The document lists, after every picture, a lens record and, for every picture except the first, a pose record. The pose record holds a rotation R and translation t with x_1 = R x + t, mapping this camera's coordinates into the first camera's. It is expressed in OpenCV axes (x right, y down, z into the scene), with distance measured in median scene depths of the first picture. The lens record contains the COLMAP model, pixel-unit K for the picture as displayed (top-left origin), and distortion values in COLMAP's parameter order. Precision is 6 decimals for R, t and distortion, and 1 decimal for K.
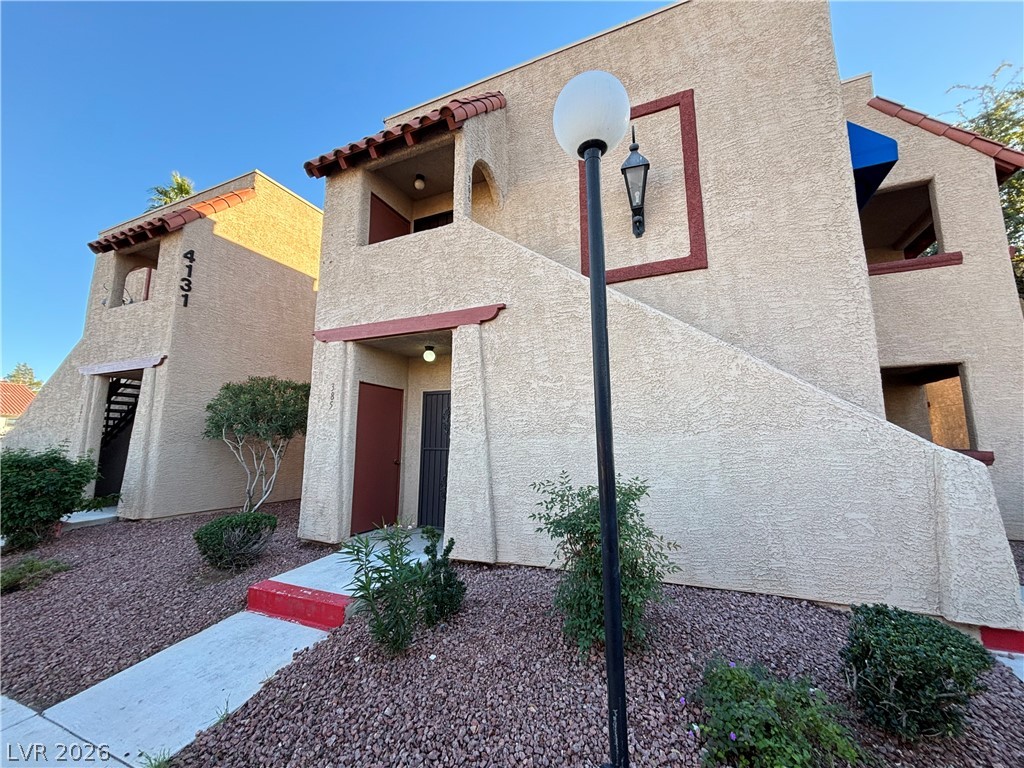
lens RADIAL K [[412.5, 0, 505.6], [0, 412.5, 382.6], [0, 0, 1]] dist [0.001750, -0.000701]
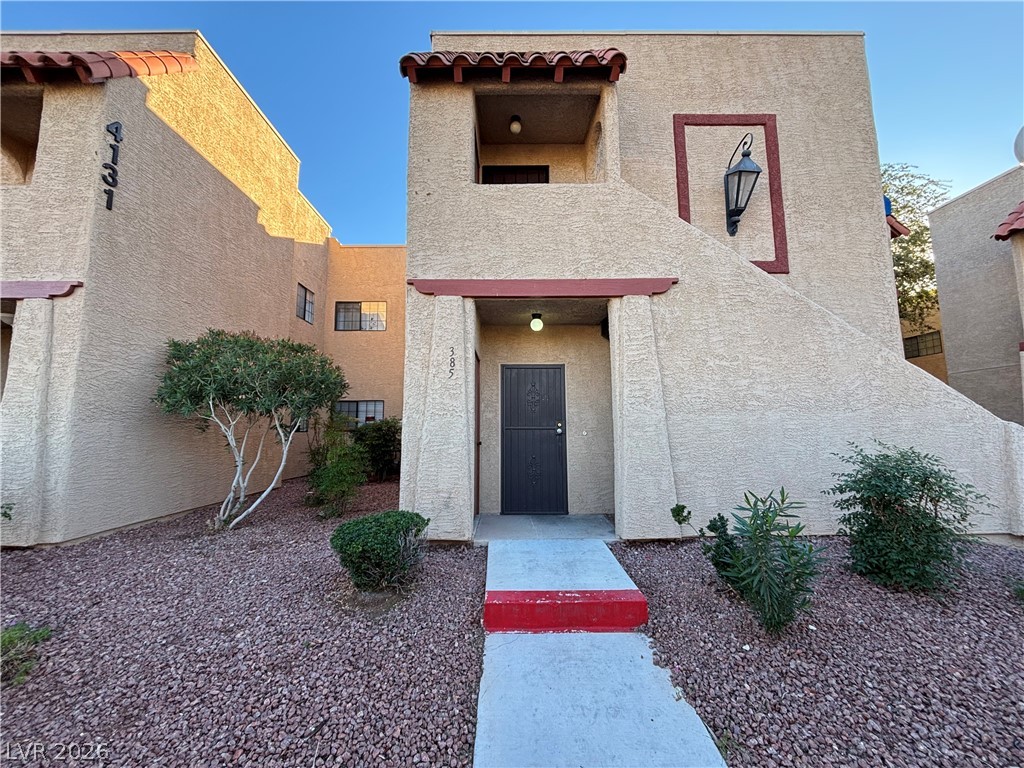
lens RADIAL K [[412.5, 0, 510.7], [0, 412.5, 384.1], [0, 0, 1]] dist [0.001750, -0.000701]
pose [[0.911646, 0.040854, 0.408940, -0.657624], [-0.056024, 0.998112, 0.025180, 0.049446], [-0.407139, -0.045866, 0.912214, 0.216970]]
